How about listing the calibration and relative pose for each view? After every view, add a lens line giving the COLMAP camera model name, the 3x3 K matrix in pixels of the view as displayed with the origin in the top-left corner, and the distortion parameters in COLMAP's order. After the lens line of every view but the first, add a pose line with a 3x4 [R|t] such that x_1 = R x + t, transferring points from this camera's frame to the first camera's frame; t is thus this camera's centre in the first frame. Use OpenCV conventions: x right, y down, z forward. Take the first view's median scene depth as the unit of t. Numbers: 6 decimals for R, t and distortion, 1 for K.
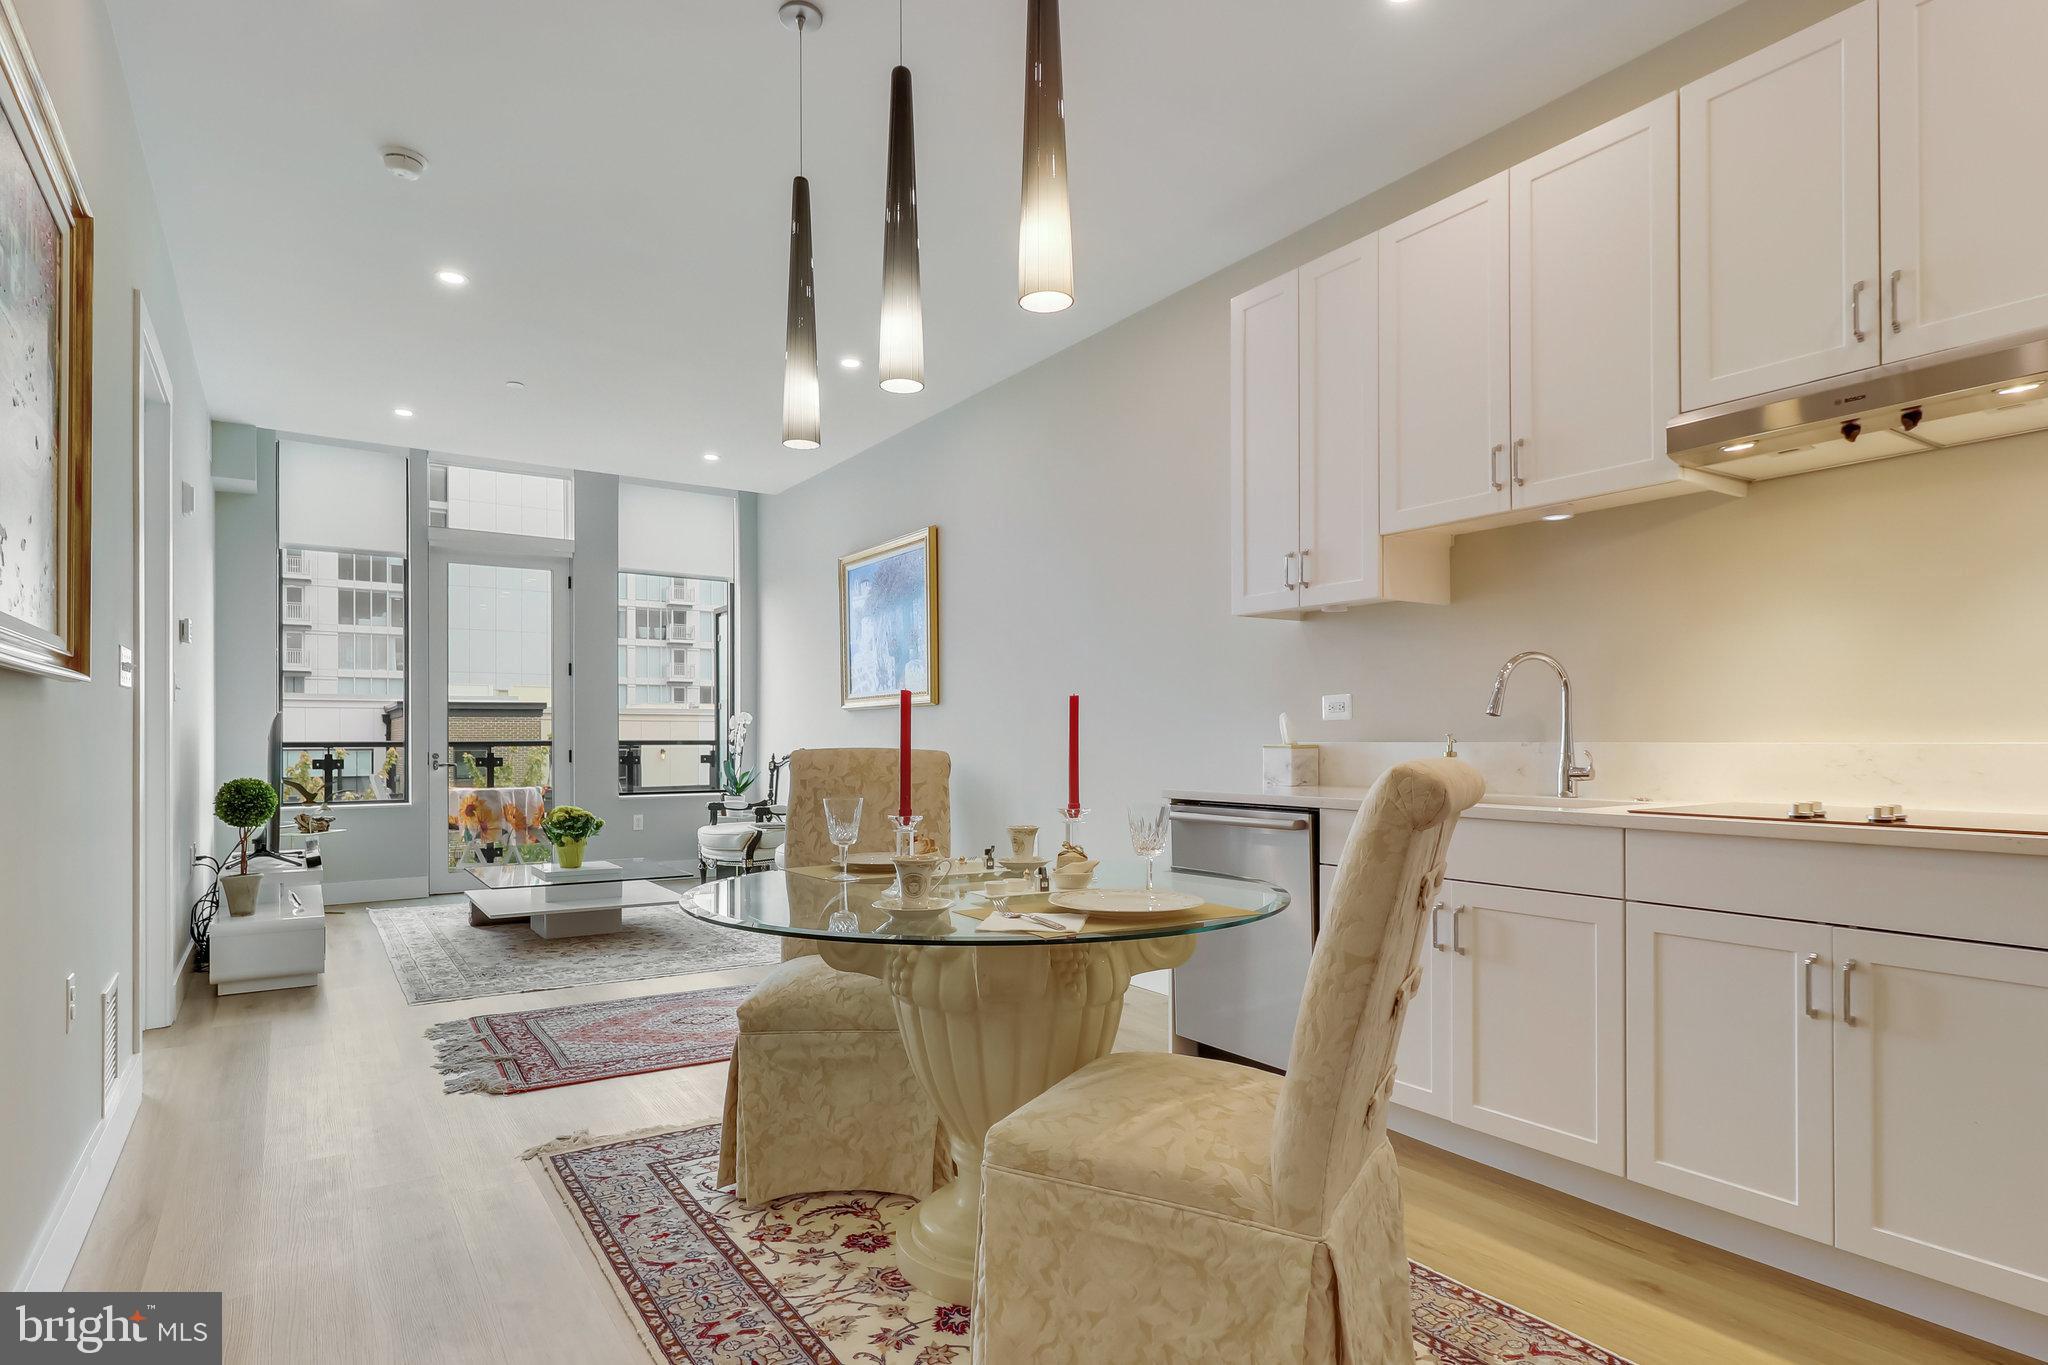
lens RADIAL K [[1036.8, 0, 994.3], [0, 1036.8, 723.0], [0, 0, 1]] dist [-0.001368, -0.000778]
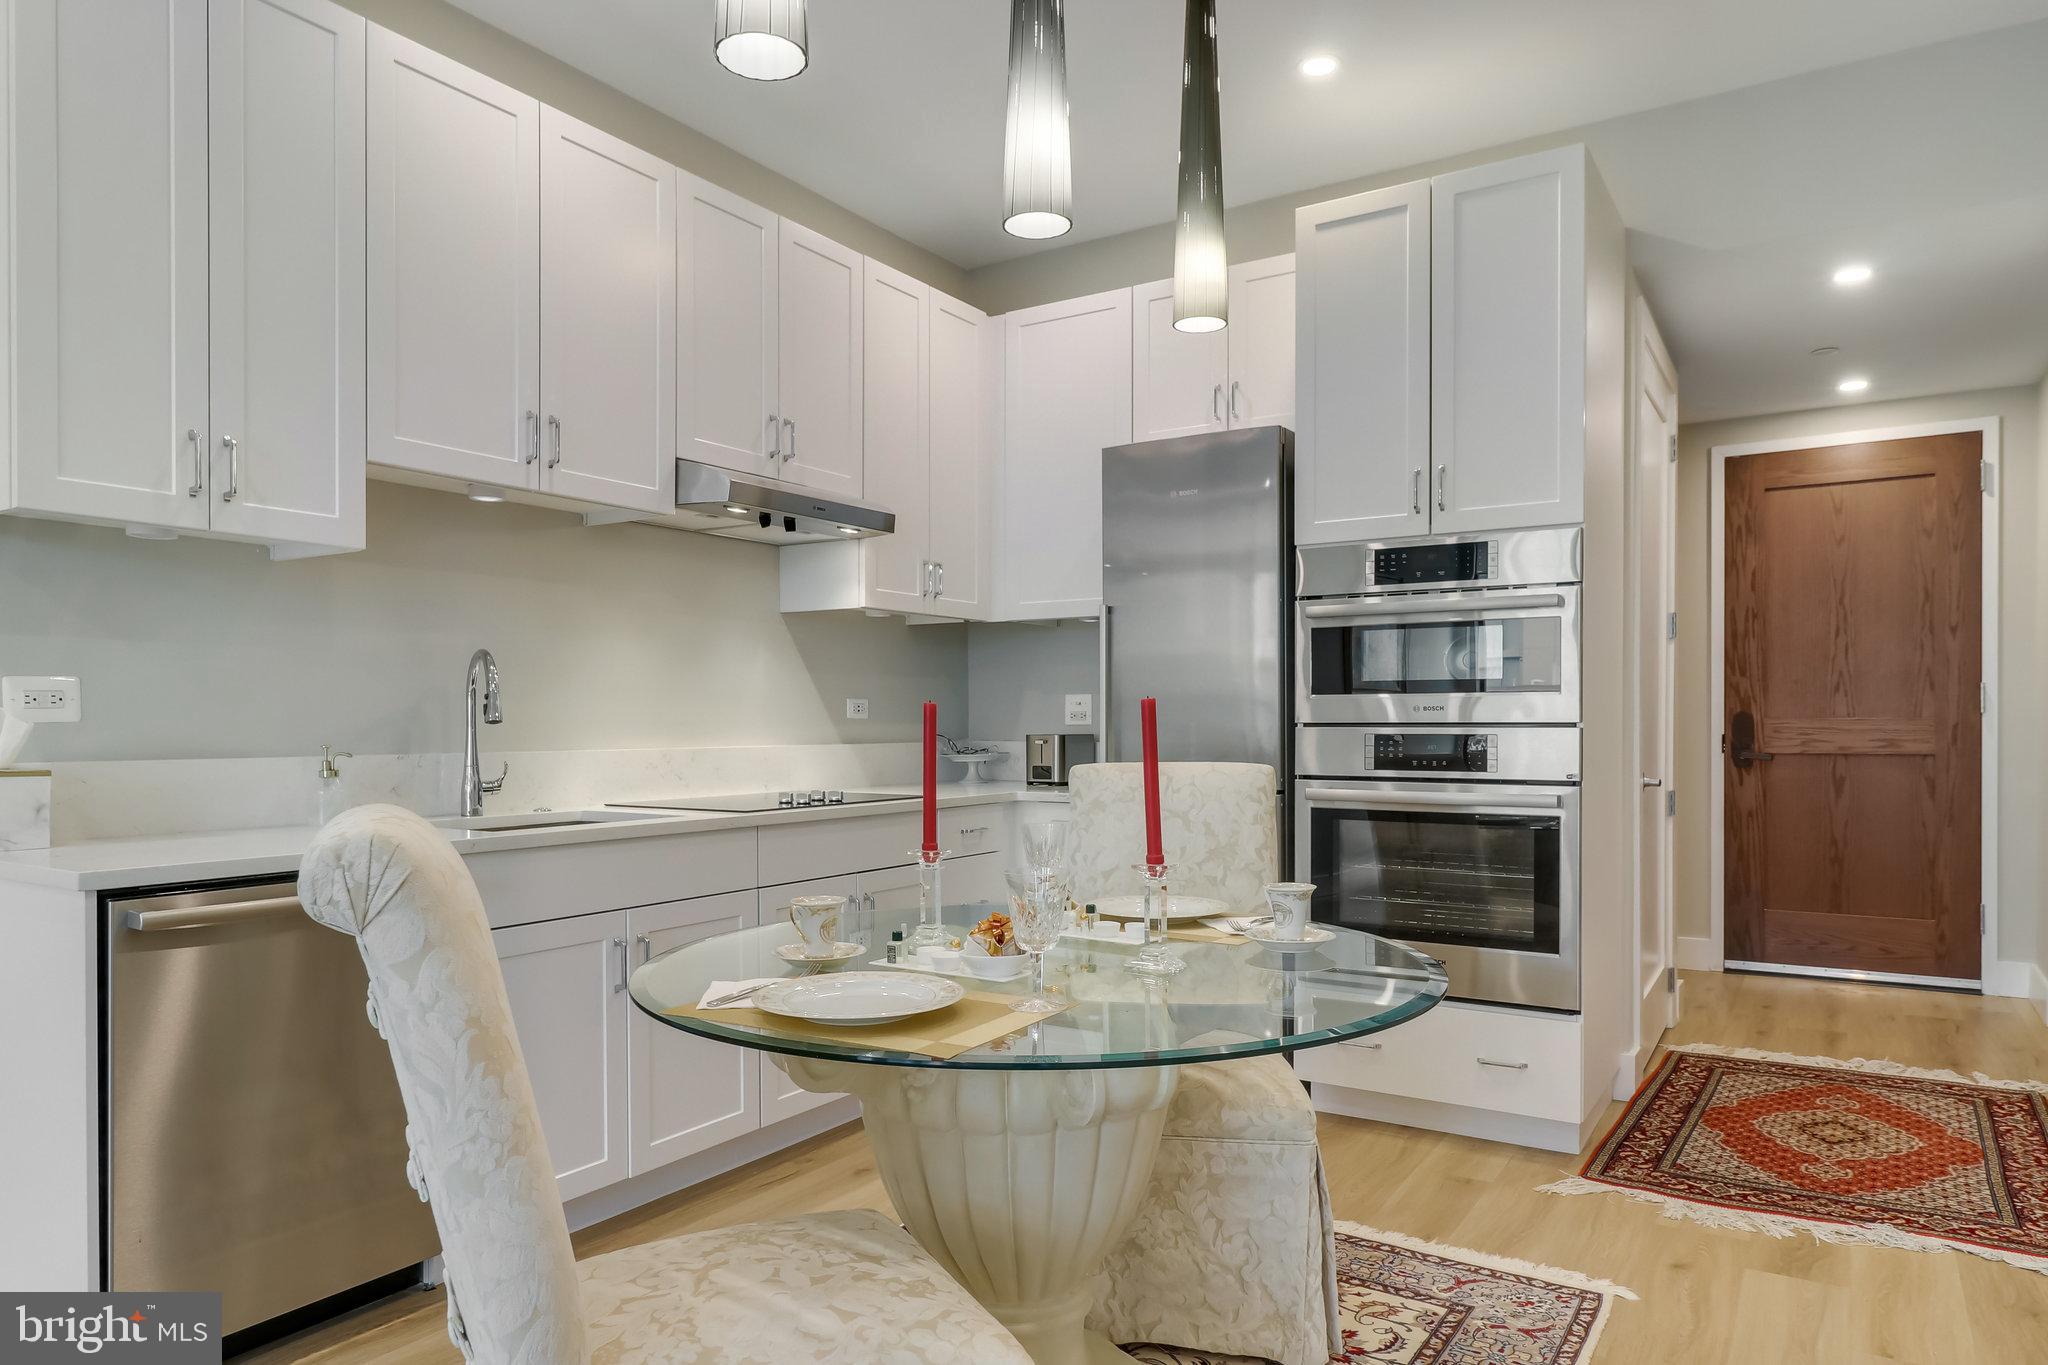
lens RADIAL K [[1284.4, 0, 1022.9], [0, 1284.4, 734.2], [0, 0, 1]] dist [-0.004372, 0.000649]
pose [[-0.397820, -0.000930, 0.917463, -0.688513], [-0.010692, 0.999936, -0.003623, 0.001866], [-0.917401, -0.011251, -0.397804, 1.086271]]
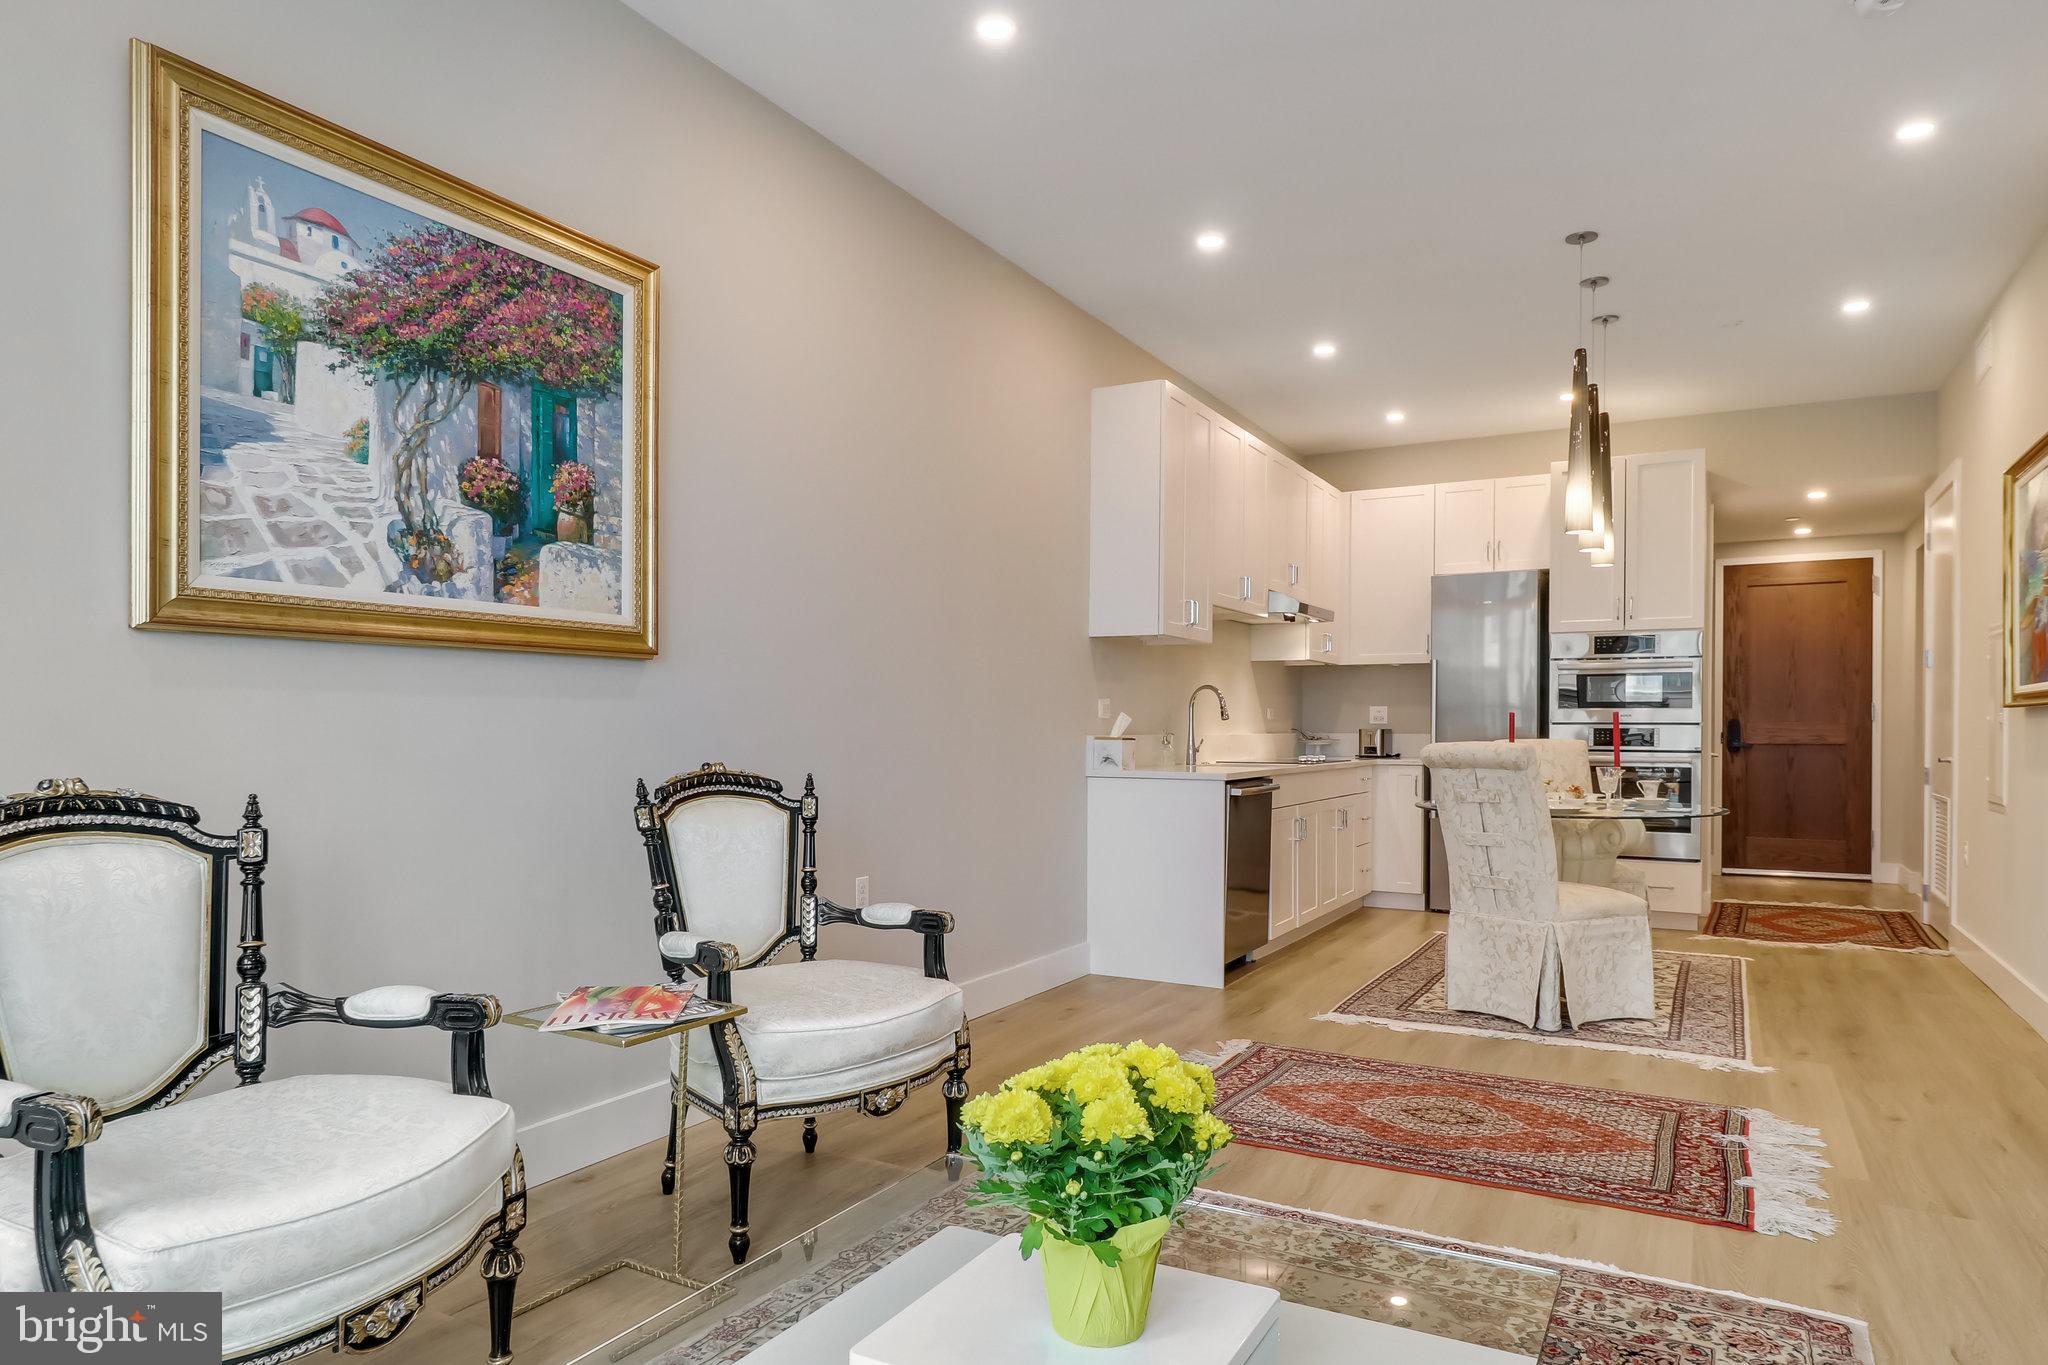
lens RADIAL K [[1284.4, 0, 1004.0], [0, 1284.4, 735.4], [0, 0, 1]] dist [-0.004372, 0.000649]
pose [[-0.457756, -0.001691, 0.889076, -1.418142], [-0.015997, 0.999852, -0.006335, 0.043463], [-0.888934, -0.017123, -0.457715, 2.514883]]
